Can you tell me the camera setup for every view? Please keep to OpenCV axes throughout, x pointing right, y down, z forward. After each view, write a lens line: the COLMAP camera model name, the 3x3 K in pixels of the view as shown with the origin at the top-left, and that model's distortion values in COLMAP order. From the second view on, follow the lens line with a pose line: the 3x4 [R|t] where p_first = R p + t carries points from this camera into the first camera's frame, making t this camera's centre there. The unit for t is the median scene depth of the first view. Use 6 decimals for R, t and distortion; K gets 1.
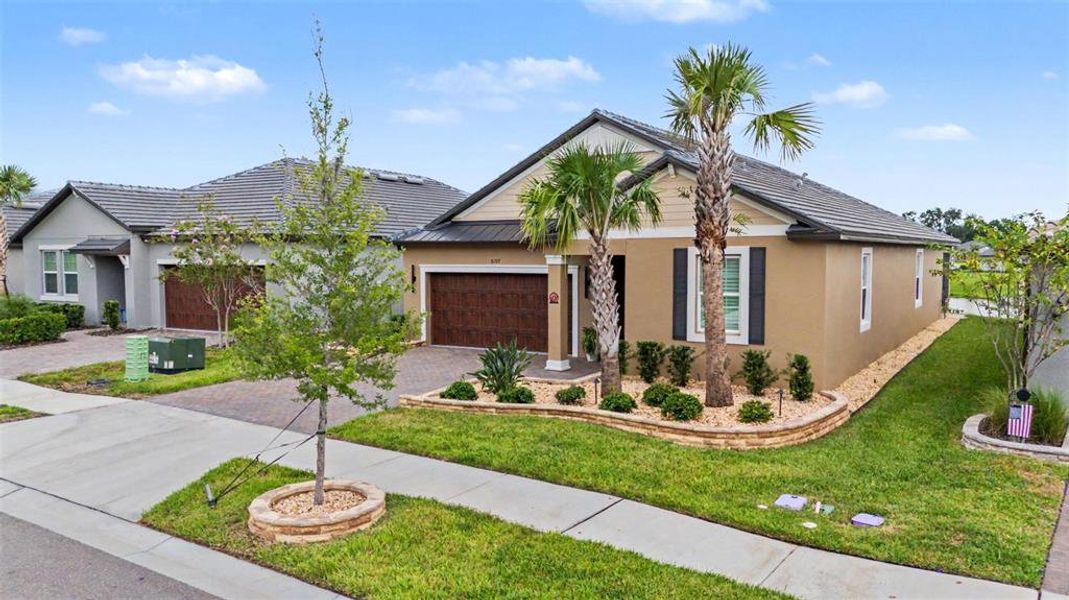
lens RADIAL K [[788.0, 0, 534.0], [0, 788.0, 302.0], [0, 0, 1]] dist [0.045241, -0.005145]
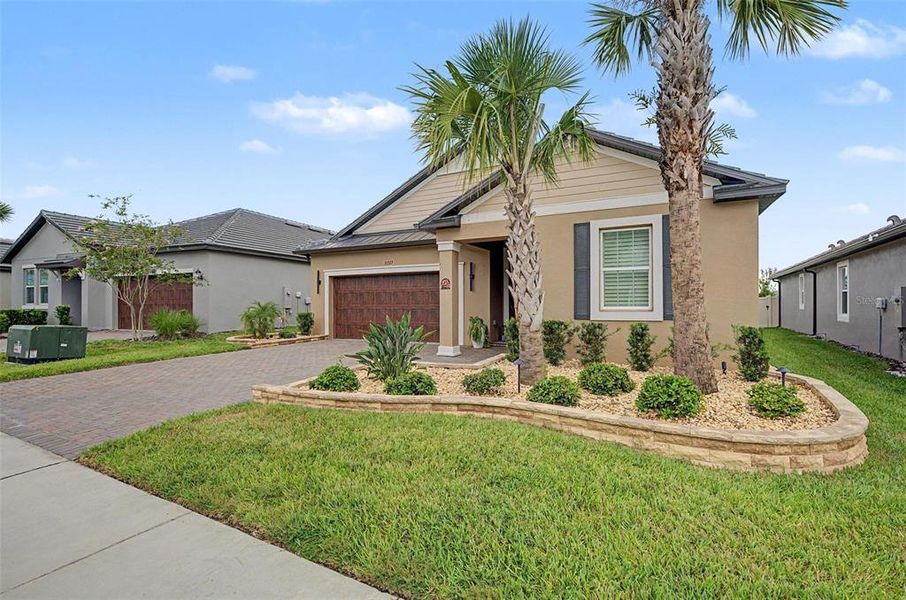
lens RADIAL K [[406.9, 0, 455.0], [0, 406.9, 301.2], [0, 0, 1]] dist [-0.012385, 0.000362]
pose [[0.994802, -0.000615, 0.101825, -0.019296], [0.007912, 0.997426, -0.071272, 0.067053], [-0.101519, 0.071707, 0.992246, 0.593723]]
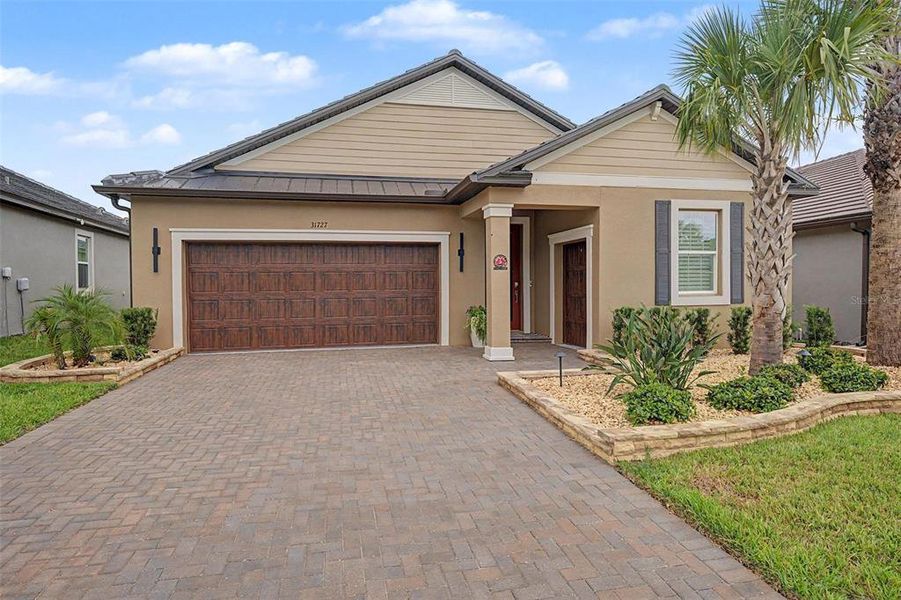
lens RADIAL K [[504.2, 0, 448.1], [0, 504.2, 296.0], [0, 0, 1]] dist [0.003828, 0.002848]
pose [[0.707101, -0.019096, 0.706855, -0.425697], [0.051953, 0.998337, -0.025000, 0.044355], [-0.705202, 0.054401, 0.706916, 0.861922]]
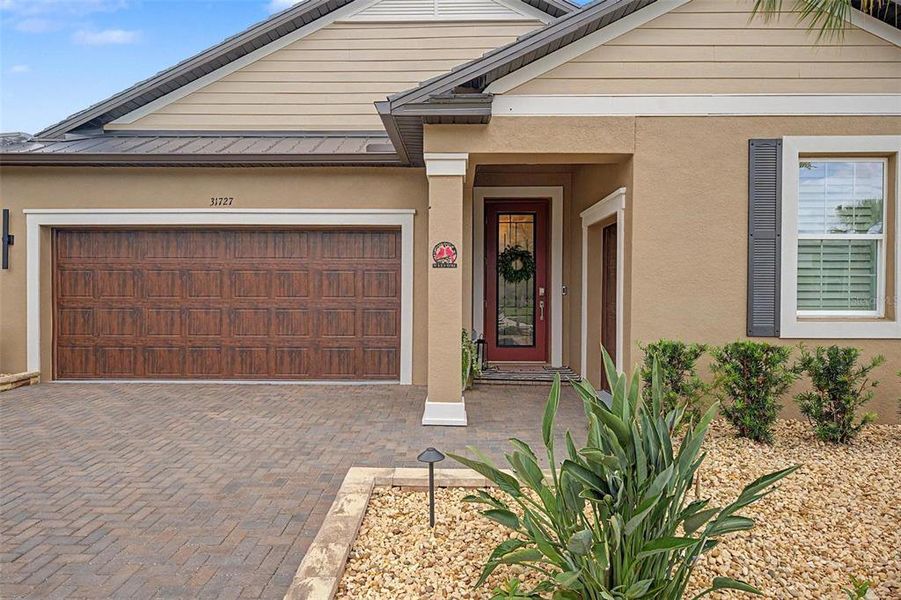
lens RADIAL K [[562.1, 0, 450.2], [0, 562.1, 291.3], [0, 0, 1]] dist [0.002822, -0.002143]
pose [[0.850080, 0.000626, 0.526653, -0.164073], [0.027590, 0.998573, -0.045722, 0.035552], [-0.525930, 0.053398, 0.848850, 0.910208]]
